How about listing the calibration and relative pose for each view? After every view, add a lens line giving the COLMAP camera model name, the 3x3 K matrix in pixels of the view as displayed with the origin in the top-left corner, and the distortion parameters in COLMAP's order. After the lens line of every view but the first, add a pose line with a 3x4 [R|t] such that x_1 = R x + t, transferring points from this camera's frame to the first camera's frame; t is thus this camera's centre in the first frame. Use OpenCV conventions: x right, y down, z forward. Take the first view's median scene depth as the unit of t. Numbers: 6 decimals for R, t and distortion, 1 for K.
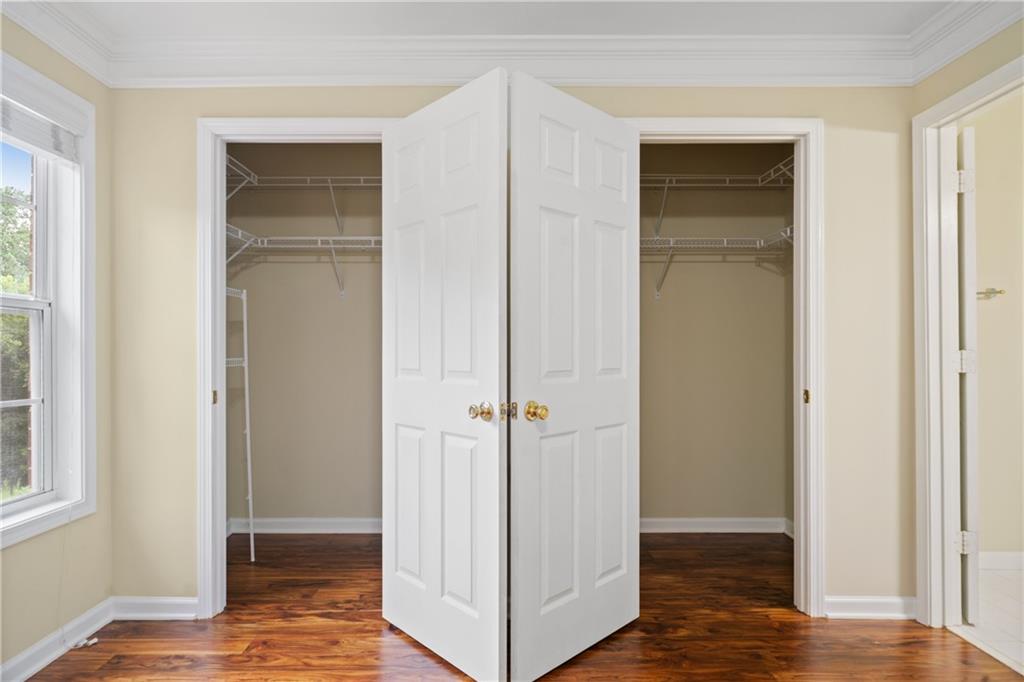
lens RADIAL K [[649.5, 0, 515.2], [0, 649.5, 354.5], [0, 0, 1]] dist [0.021439, 0.000680]
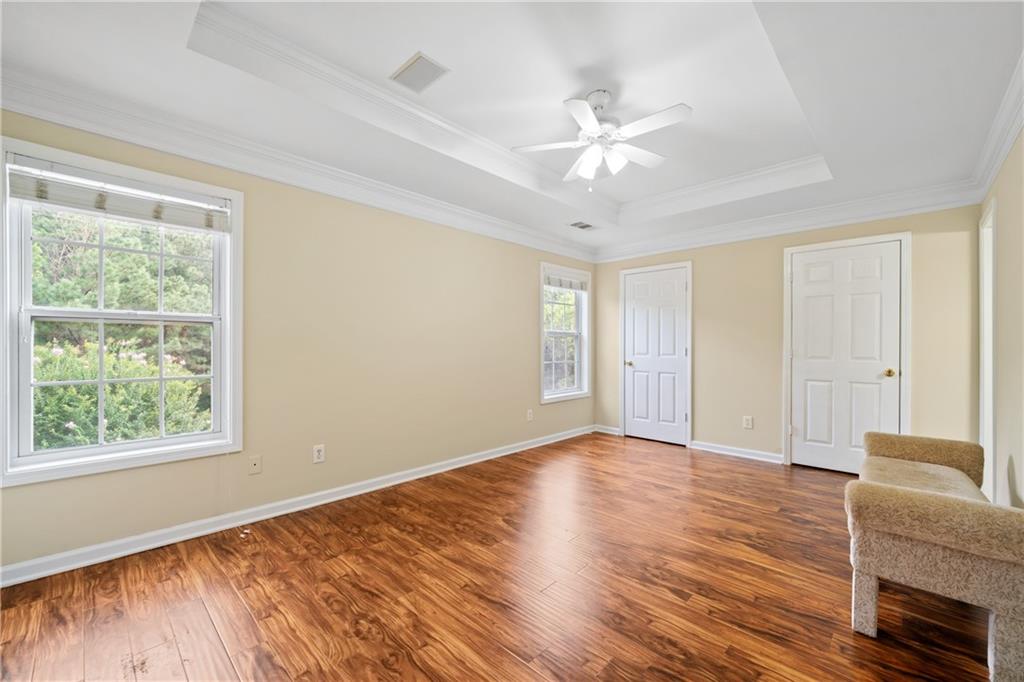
lens RADIAL K [[408.0, 0, 505.0], [0, 408.0, 343.3], [0, 0, 1]] dist [-0.001343, -0.000028]
pose [[0.710192, 0.002180, -0.704005, 0.490552], [-0.004129, 0.999991, -0.001069, -0.020061], [0.703996, 0.003666, 0.710194, -0.749533]]
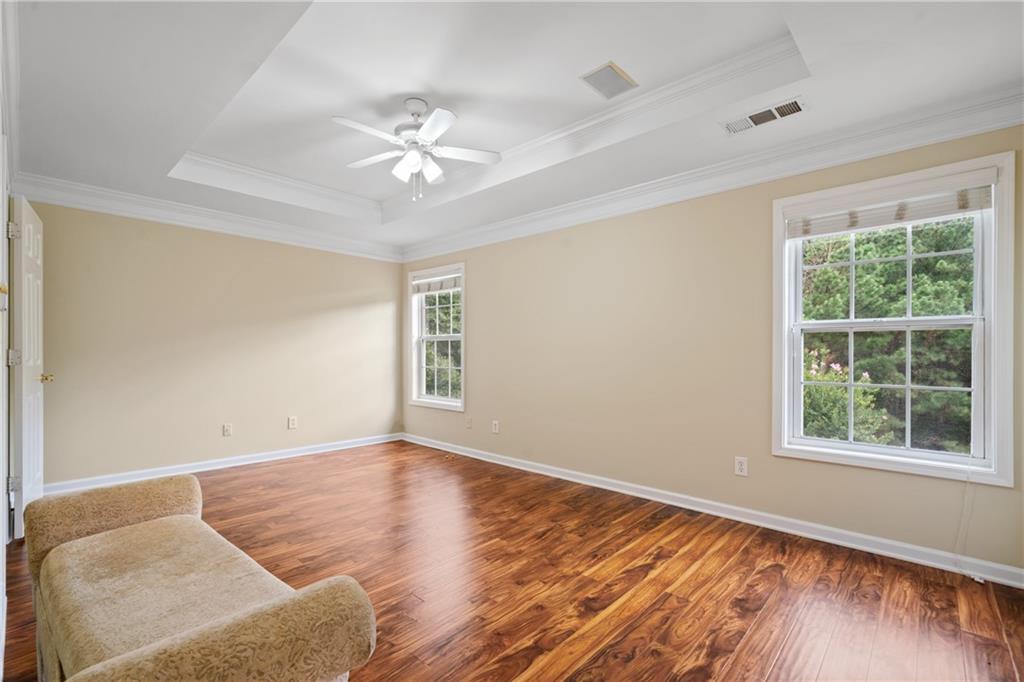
lens RADIAL K [[458.4, 0, 510.0], [0, 458.4, 356.8], [0, 0, 1]] dist [0.006557, -0.000502]
pose [[-0.683910, 0.005324, -0.729547, 0.610432], [0.000884, 0.999979, 0.006469, -0.006333], [0.729566, 0.003779, -0.683900, 0.901394]]
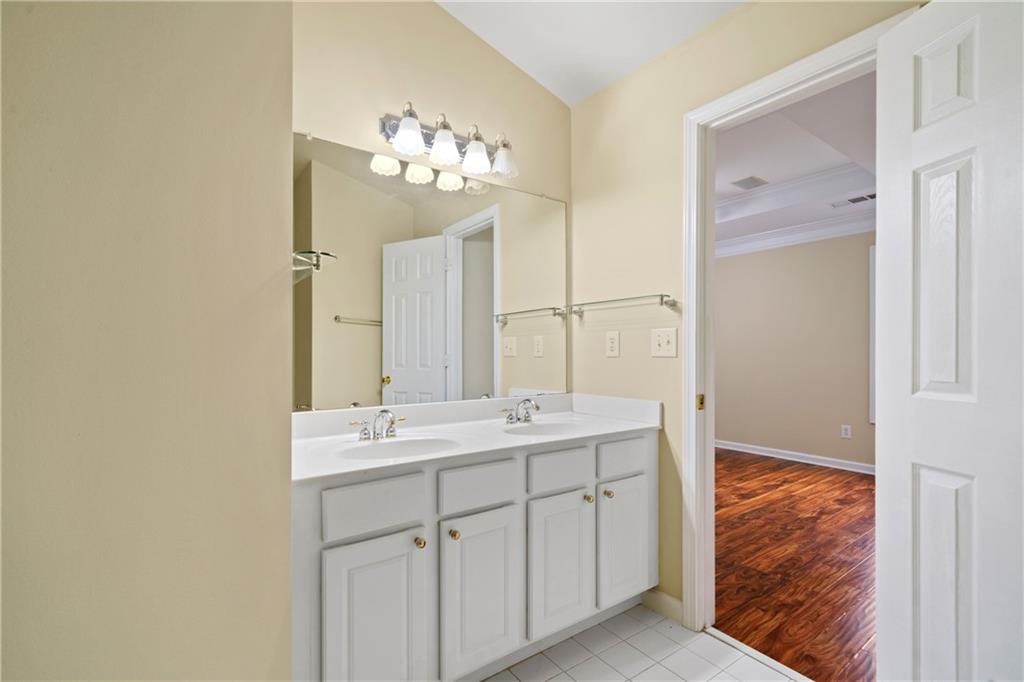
lens RADIAL K [[458.4, 0, 506.0], [0, 458.4, 361.0], [0, 0, 1]] dist [0.006557, -0.000502]
pose [[-0.813824, 0.014351, -0.580935, 1.320238], [0.009170, 0.999888, 0.011855, -0.006845], [0.581039, 0.004321, -0.813864, 1.170265]]
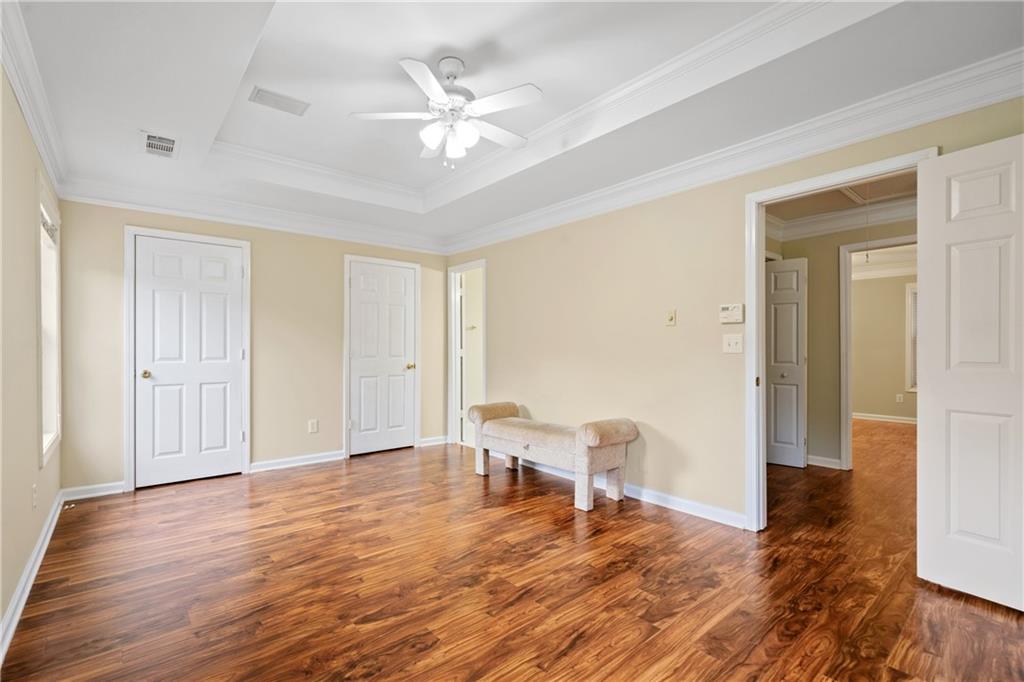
lens RADIAL K [[458.4, 0, 496.1], [0, 458.4, 345.5], [0, 0, 1]] dist [0.006557, -0.000502]
pose [[0.782636, 0.005311, 0.622457, -0.490894], [-0.002164, 0.999981, -0.005812, -0.011401], [-0.622475, 0.003202, 0.782633, -0.724553]]
